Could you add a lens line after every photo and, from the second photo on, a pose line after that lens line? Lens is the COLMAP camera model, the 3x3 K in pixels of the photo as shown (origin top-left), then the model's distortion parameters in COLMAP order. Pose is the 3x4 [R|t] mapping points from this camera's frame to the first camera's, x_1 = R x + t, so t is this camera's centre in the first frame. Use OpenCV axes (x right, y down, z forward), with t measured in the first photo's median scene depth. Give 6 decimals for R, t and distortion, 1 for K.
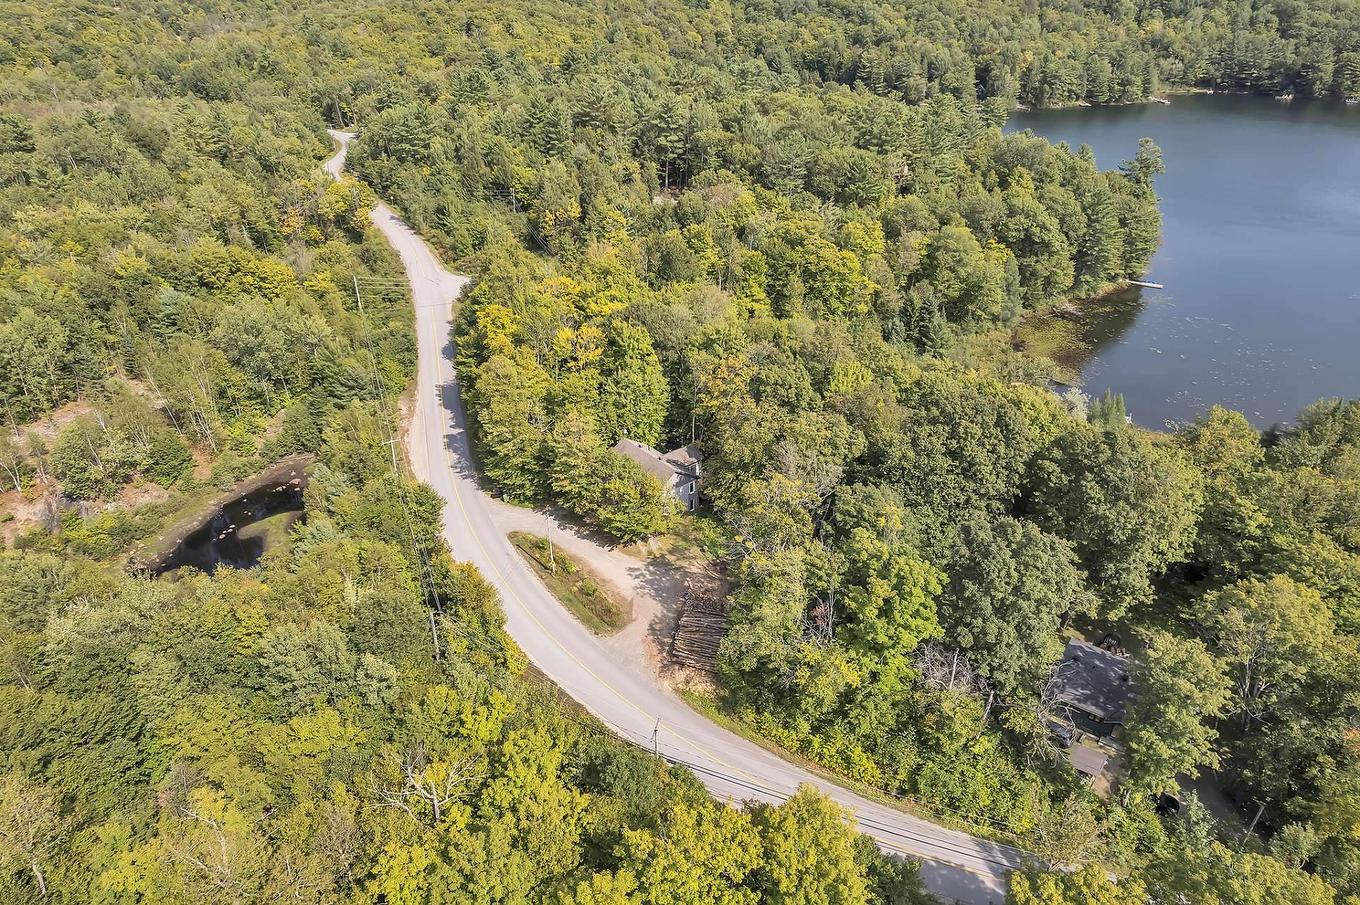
lens RADIAL K [[876.2, 0, 680.0], [0, 876.2, 452.5], [0, 0, 1]] dist [-0.072349, 0.073577]
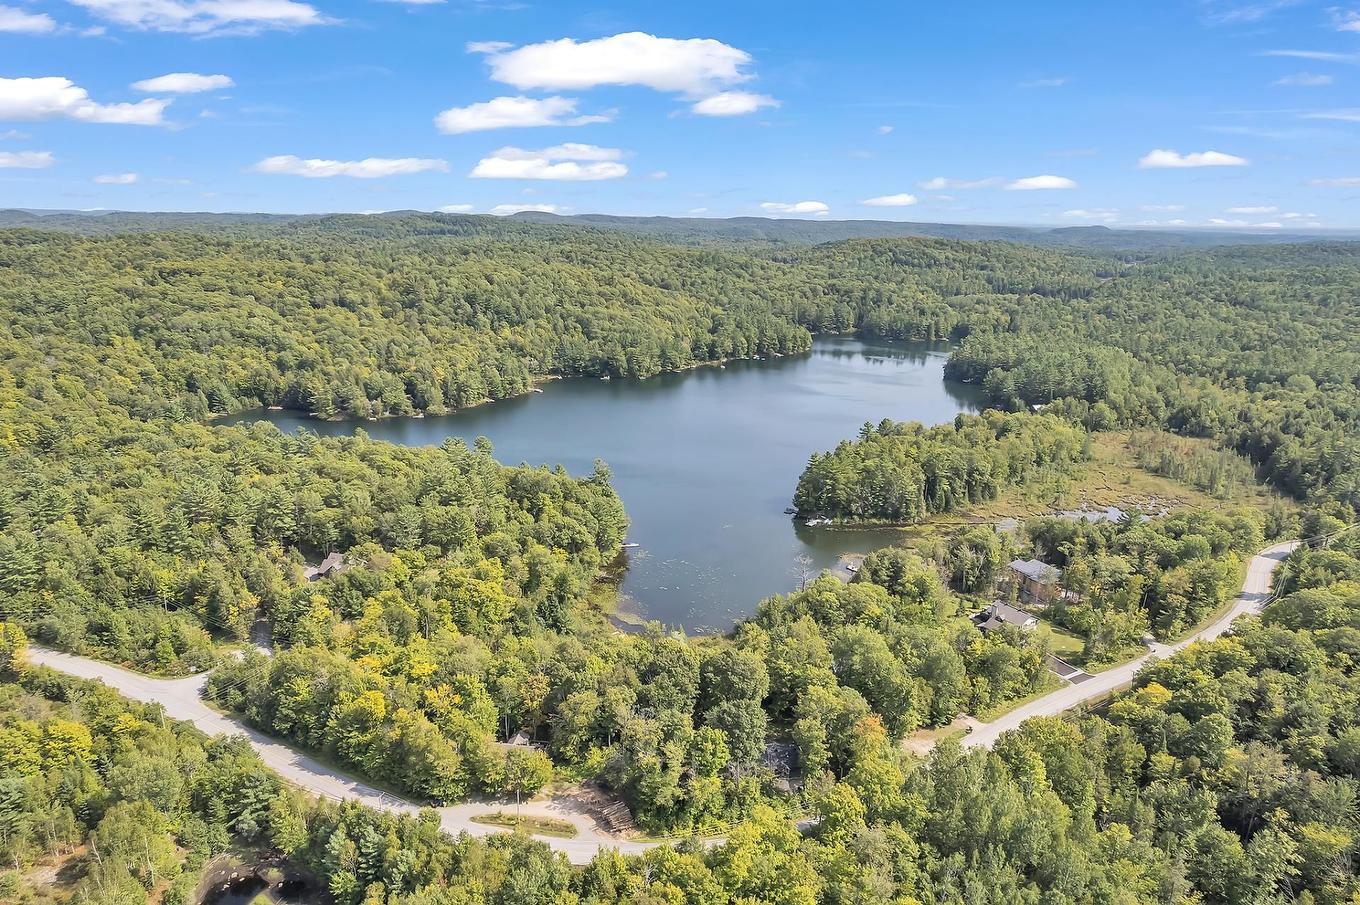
lens RADIAL K [[876.2, 0, 680.0], [0, 876.2, 452.5], [0, 0, 1]] dist [-0.072349, 0.073577]
pose [[0.742846, -0.169248, 0.647715, -0.208144], [0.328319, 0.935277, -0.132152, -0.052457], [-0.583426, 0.310825, 0.750334, -0.171239]]
